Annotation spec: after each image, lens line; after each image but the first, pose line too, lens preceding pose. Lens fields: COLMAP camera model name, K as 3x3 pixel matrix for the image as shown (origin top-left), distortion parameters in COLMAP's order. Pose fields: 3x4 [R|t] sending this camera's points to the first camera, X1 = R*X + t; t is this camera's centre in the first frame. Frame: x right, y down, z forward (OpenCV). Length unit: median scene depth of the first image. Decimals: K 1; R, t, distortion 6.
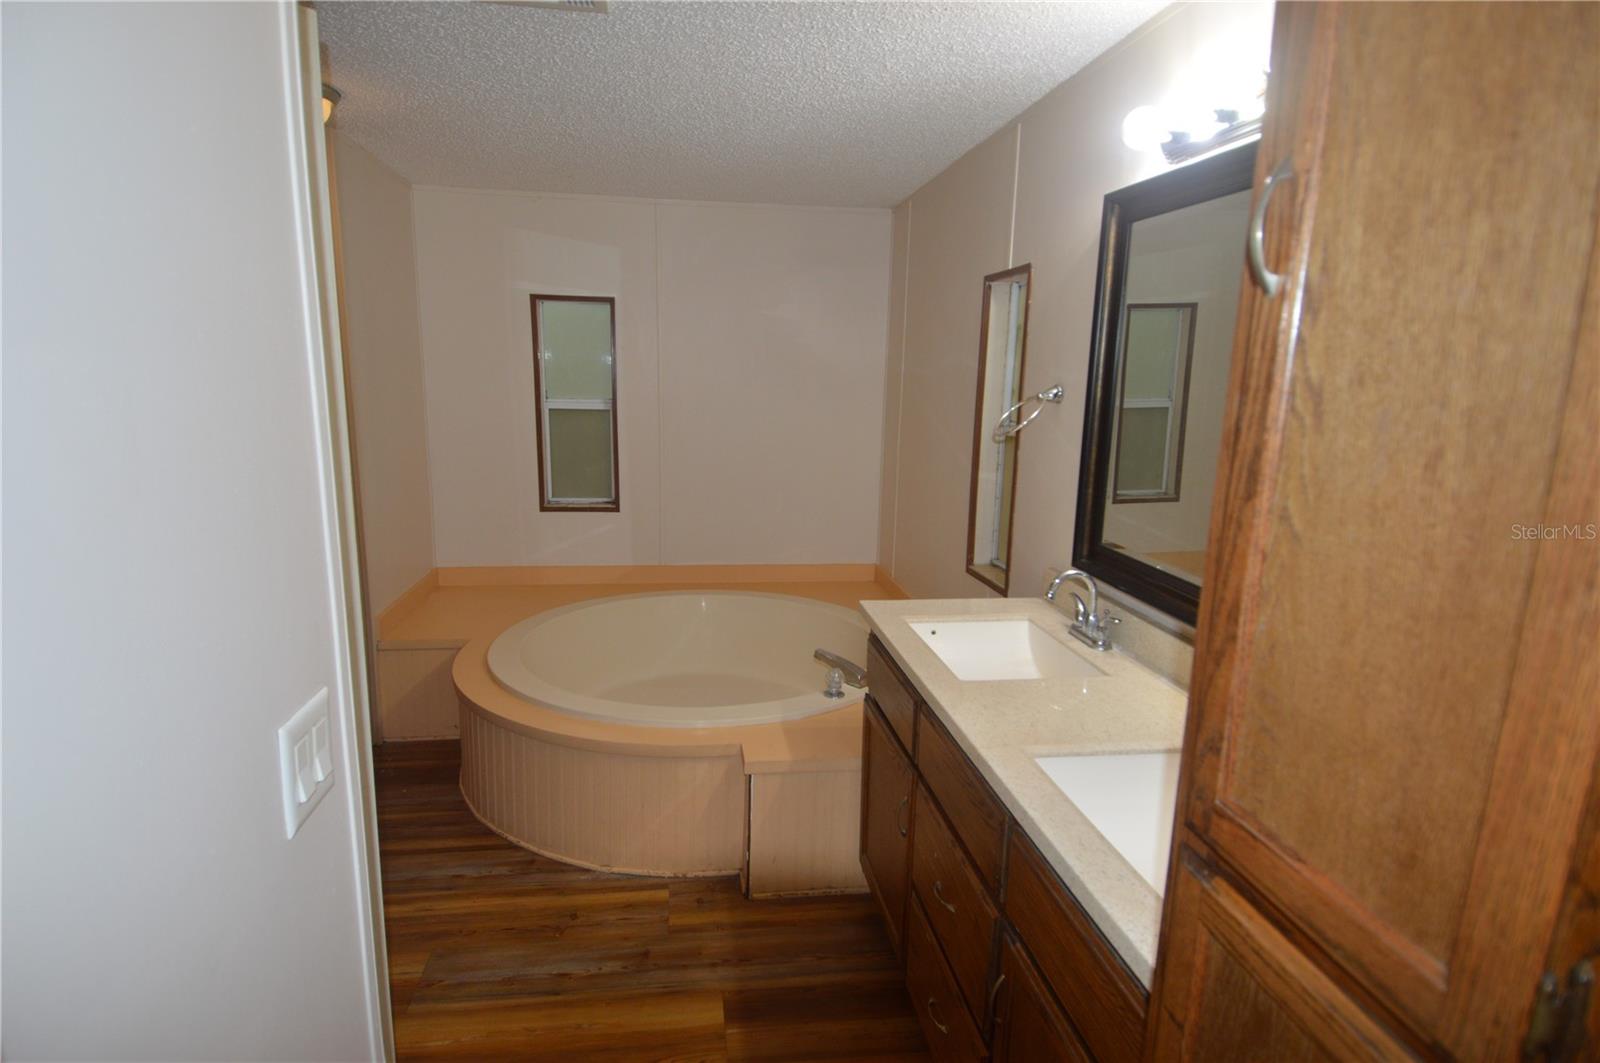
lens RADIAL K [[854.3, 0, 800.0], [0, 854.3, 531.5], [0, 0, 1]] dist [0.037283, 0.000171]
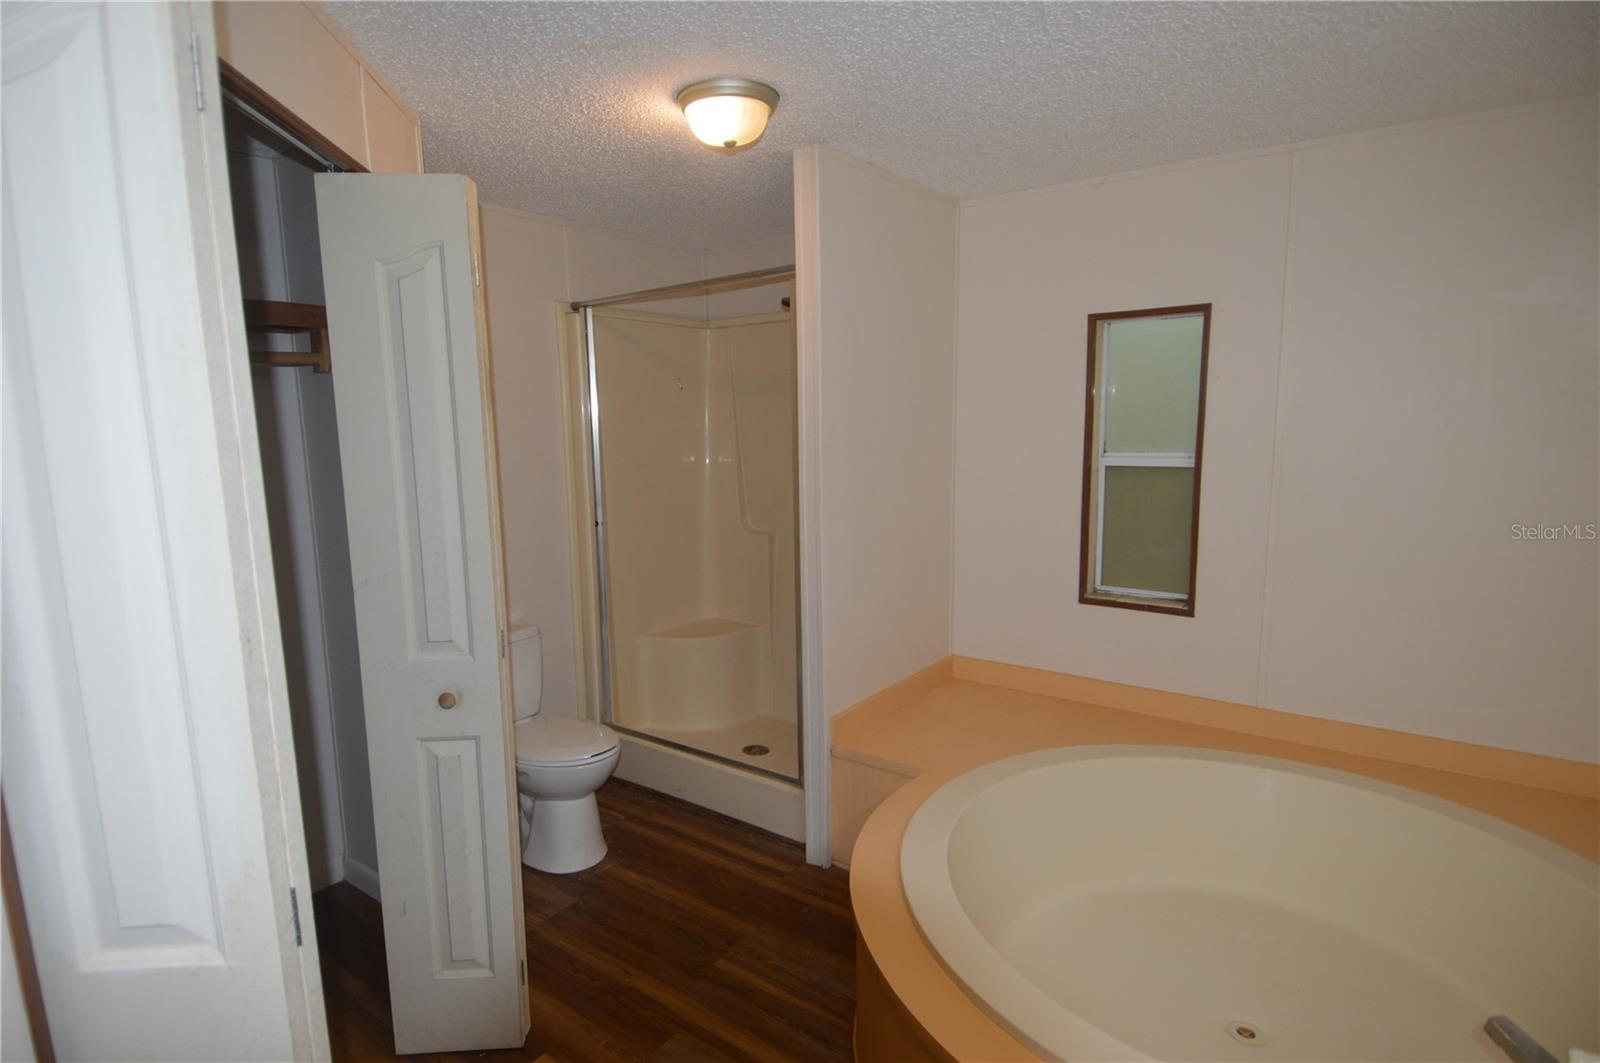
lens RADIAL K [[854.3, 0, 800.0], [0, 854.3, 531.5], [0, 0, 1]] dist [0.037283, 0.000171]
pose [[0.684995, 0.067173, -0.725444, 0.067265], [-0.101820, 0.994795, -0.004029, -0.057273], [0.721397, 0.076624, 0.688269, 0.307166]]
